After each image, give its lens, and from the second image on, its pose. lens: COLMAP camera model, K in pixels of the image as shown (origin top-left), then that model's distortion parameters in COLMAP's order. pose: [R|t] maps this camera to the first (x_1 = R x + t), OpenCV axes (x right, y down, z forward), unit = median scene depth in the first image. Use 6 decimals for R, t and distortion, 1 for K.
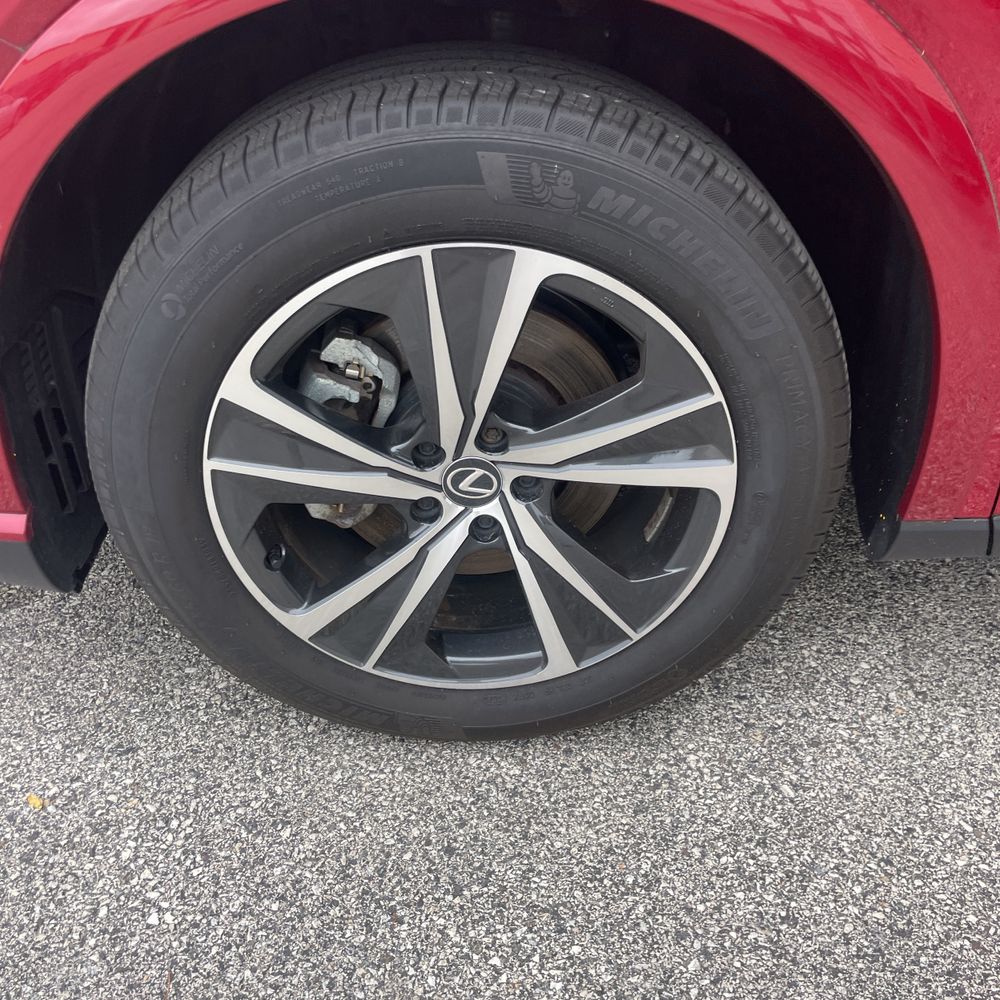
lens RADIAL K [[1001.8, 0, 485.2], [0, 1001.8, 528.3], [0, 0, 1]] dist [0.093373, -0.139411]
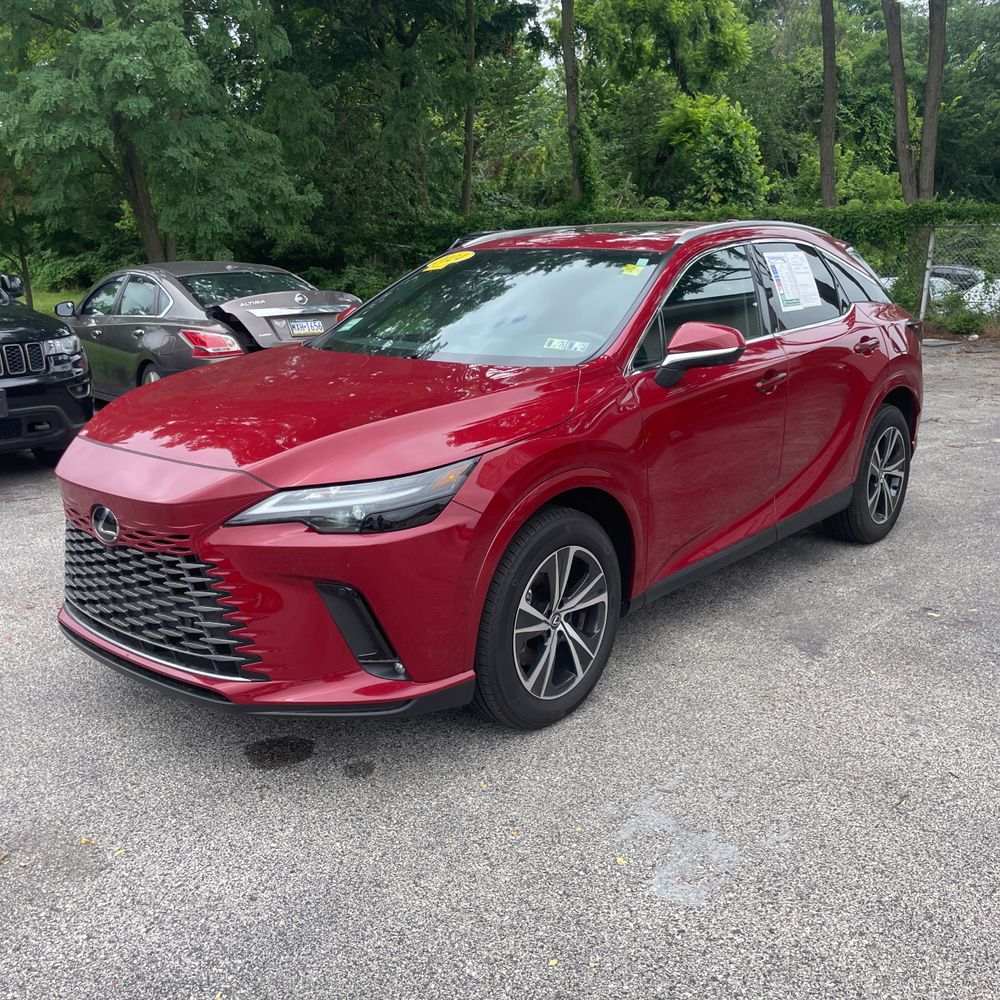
lens RADIAL K [[1085.4, 0, 523.3], [0, 1085.4, 496.5], [0, 0, 1]] dist [0.023439, 0.017754]
pose [[0.638762, -0.187426, 0.746226, -2.667006], [0.456092, 0.873338, -0.171058, 0.160028], [-0.619647, 0.449613, 0.643339, -1.413778]]
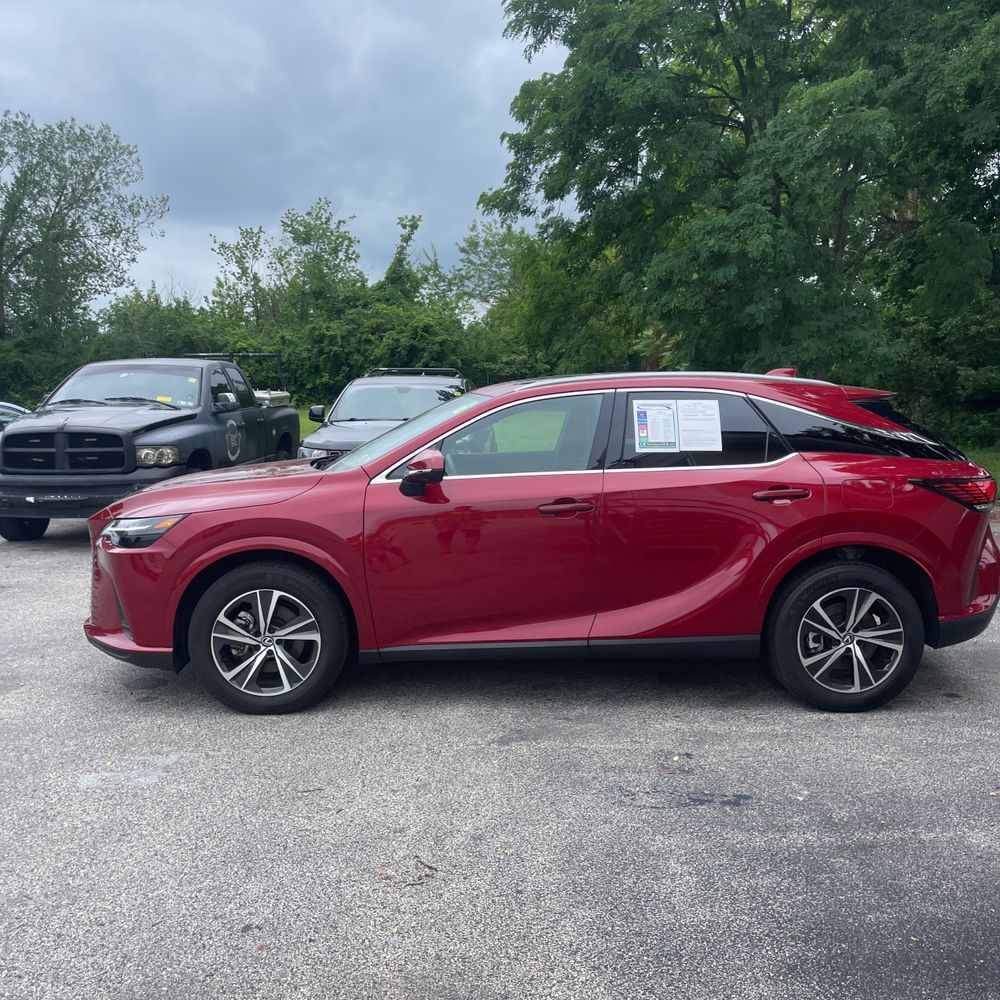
lens RADIAL K [[1124.9, 0, 525.3], [0, 1124.9, 455.0], [0, 0, 1]] dist [0.053469, -0.018548]
pose [[0.999233, -0.001874, 0.039111, 1.004345], [0.022158, 0.850586, -0.525369, 2.050193], [-0.032283, 0.525832, 0.849975, -4.071945]]
